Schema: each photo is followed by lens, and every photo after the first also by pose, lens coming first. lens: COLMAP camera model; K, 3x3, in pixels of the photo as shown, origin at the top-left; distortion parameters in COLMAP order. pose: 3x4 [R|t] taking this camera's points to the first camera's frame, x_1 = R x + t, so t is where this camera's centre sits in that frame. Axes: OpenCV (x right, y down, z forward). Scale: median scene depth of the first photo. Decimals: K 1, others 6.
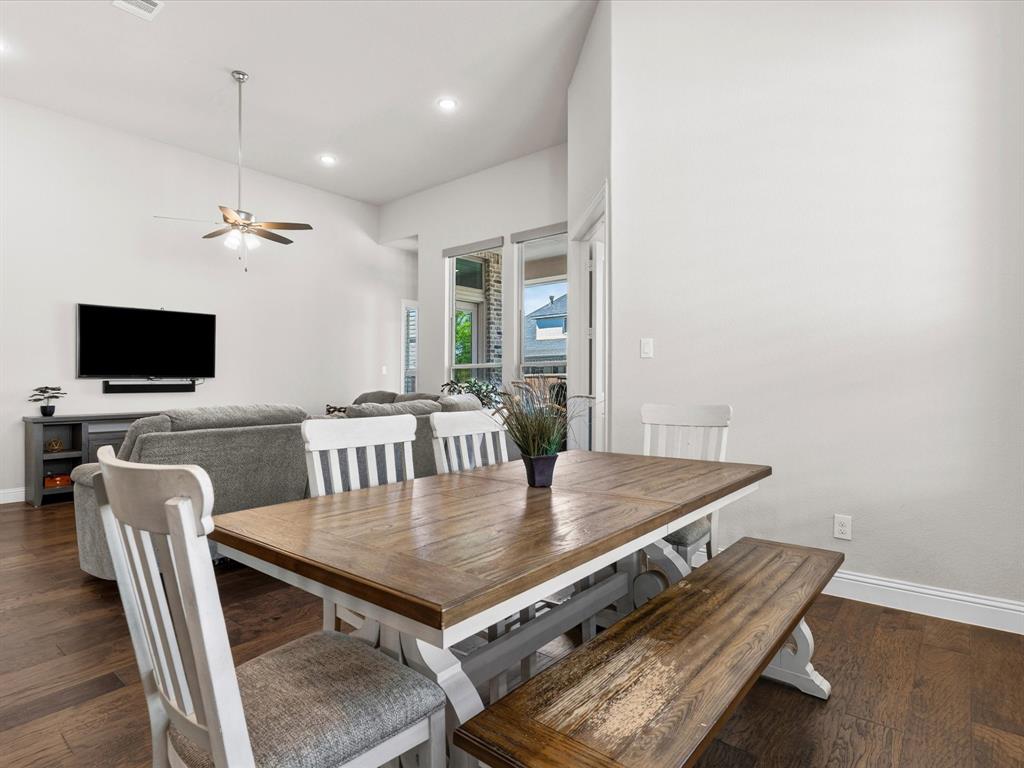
lens RADIAL K [[572.2, 0, 513.8], [0, 572.2, 385.6], [0, 0, 1]] dist [0.003255, -0.000272]
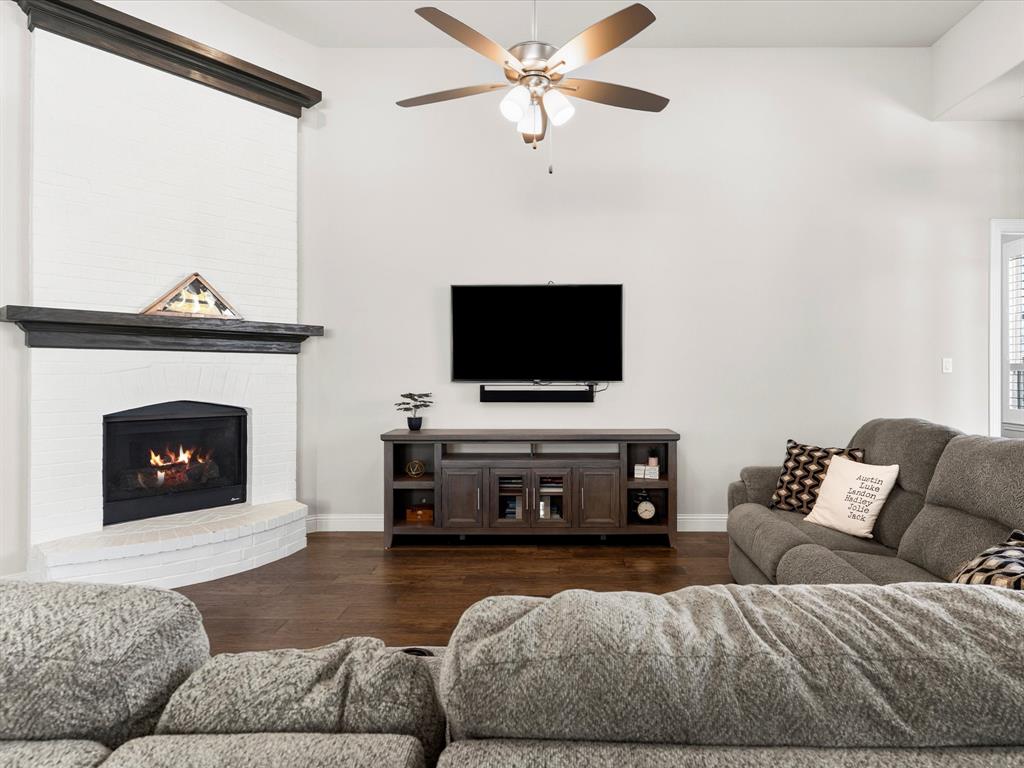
lens RADIAL K [[572.2, 0, 513.8], [0, 572.2, 385.6], [0, 0, 1]] dist [0.003255, -0.000272]
pose [[0.624531, 0.038470, -0.780052, -0.095581], [-0.010927, 0.999119, 0.040525, -0.039059], [0.780923, -0.016785, 0.624401, 0.558443]]
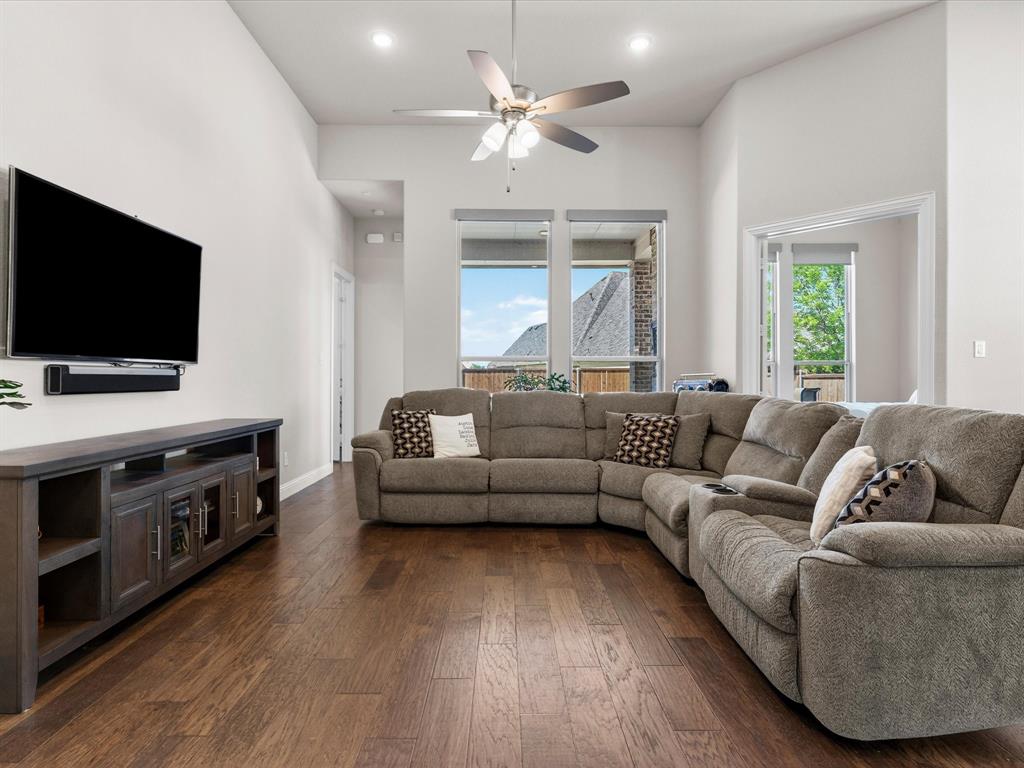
lens RADIAL K [[572.2, 0, 513.8], [0, 572.2, 385.6], [0, 0, 1]] dist [0.003255, -0.000272]
pose [[0.762557, 0.012184, 0.646806, -0.739173], [-0.020521, 0.999775, 0.005361, -0.002038], [-0.646595, -0.017361, 0.762636, 0.444958]]
